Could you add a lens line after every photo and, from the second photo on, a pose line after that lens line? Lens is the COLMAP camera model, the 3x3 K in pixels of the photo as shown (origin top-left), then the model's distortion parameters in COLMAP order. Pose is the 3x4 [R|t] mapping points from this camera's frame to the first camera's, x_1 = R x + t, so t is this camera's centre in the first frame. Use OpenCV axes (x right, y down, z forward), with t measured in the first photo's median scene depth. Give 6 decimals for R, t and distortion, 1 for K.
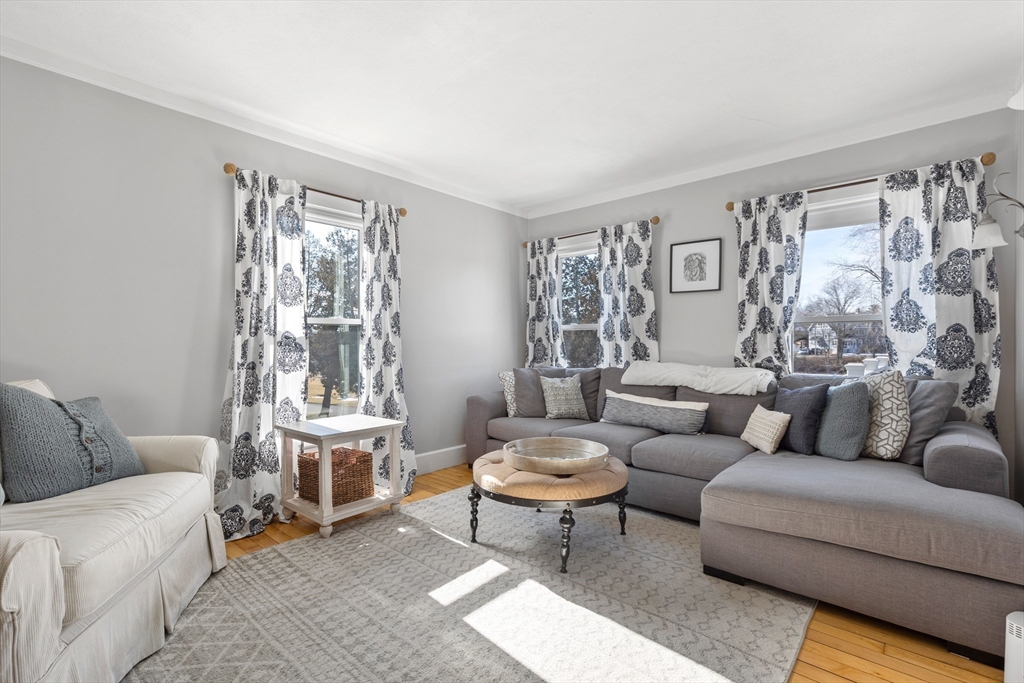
lens RADIAL K [[467.2, 0, 506.4], [0, 467.2, 346.4], [0, 0, 1]] dist [0.018575, 0.000358]
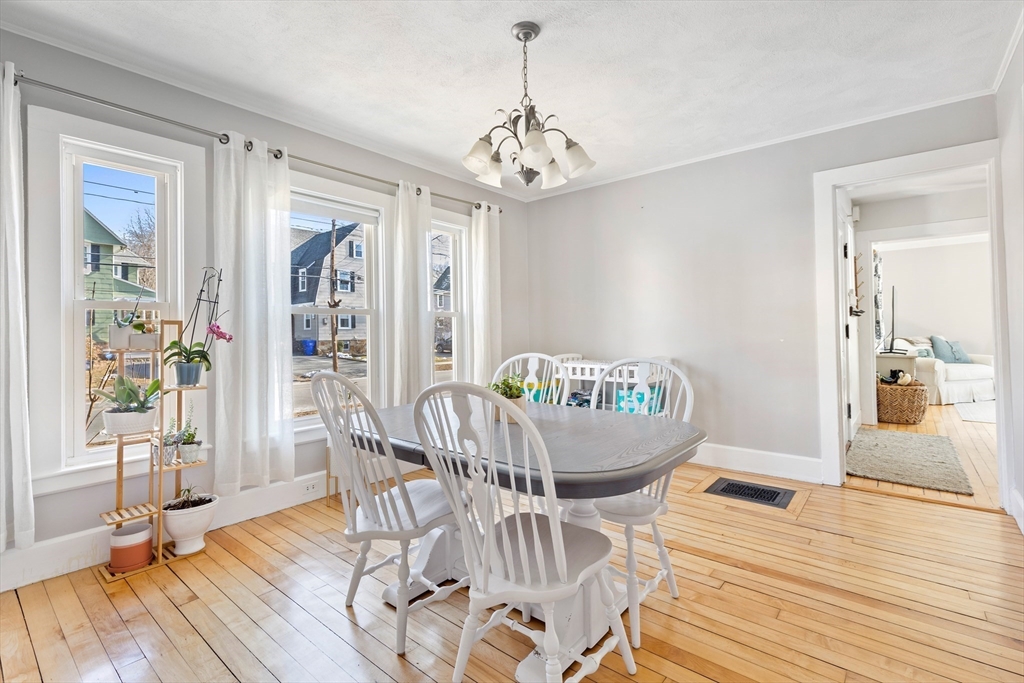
lens RADIAL K [[467.2, 0, 513.4], [0, 467.2, 333.3], [0, 0, 1]] dist [0.018575, 0.000358]
pose [[0.039268, 0.009453, -0.999184, 1.911303], [0.015850, 0.999824, 0.010082, -0.030022], [0.999103, -0.016233, 0.039111, -1.840376]]
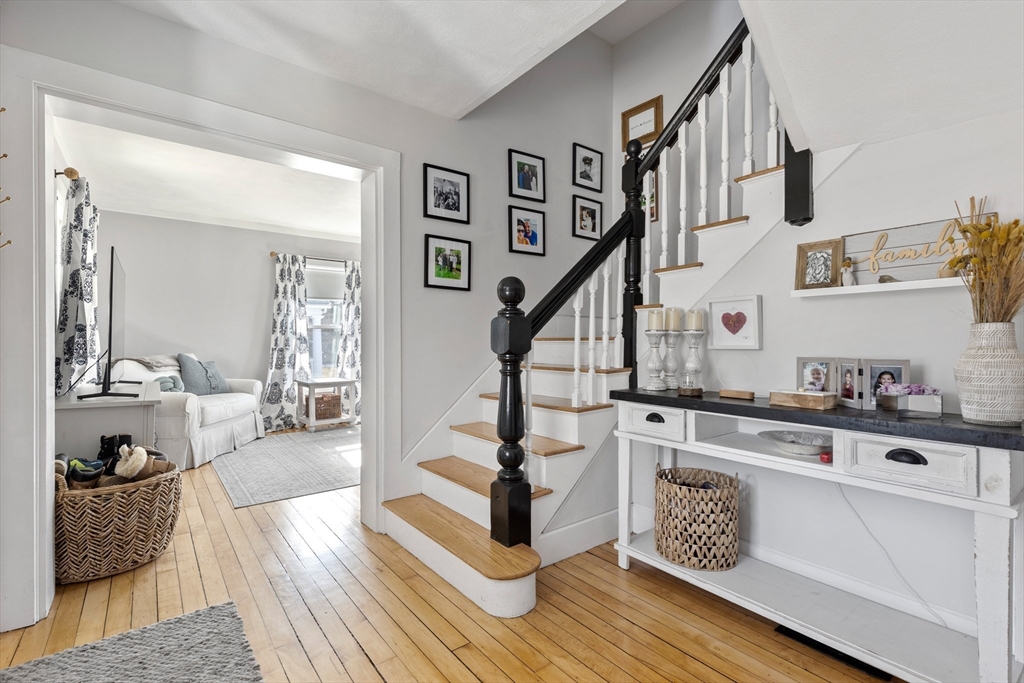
lens RADIAL K [[467.2, 0, 518.4], [0, 467.2, 339.9], [0, 0, 1]] dist [0.018575, 0.000358]
pose [[0.986097, 0.007544, -0.165998, 0.810933], [-0.007437, 0.999972, 0.001266, -0.011627], [0.166002, -0.000014, 0.986125, -0.844408]]
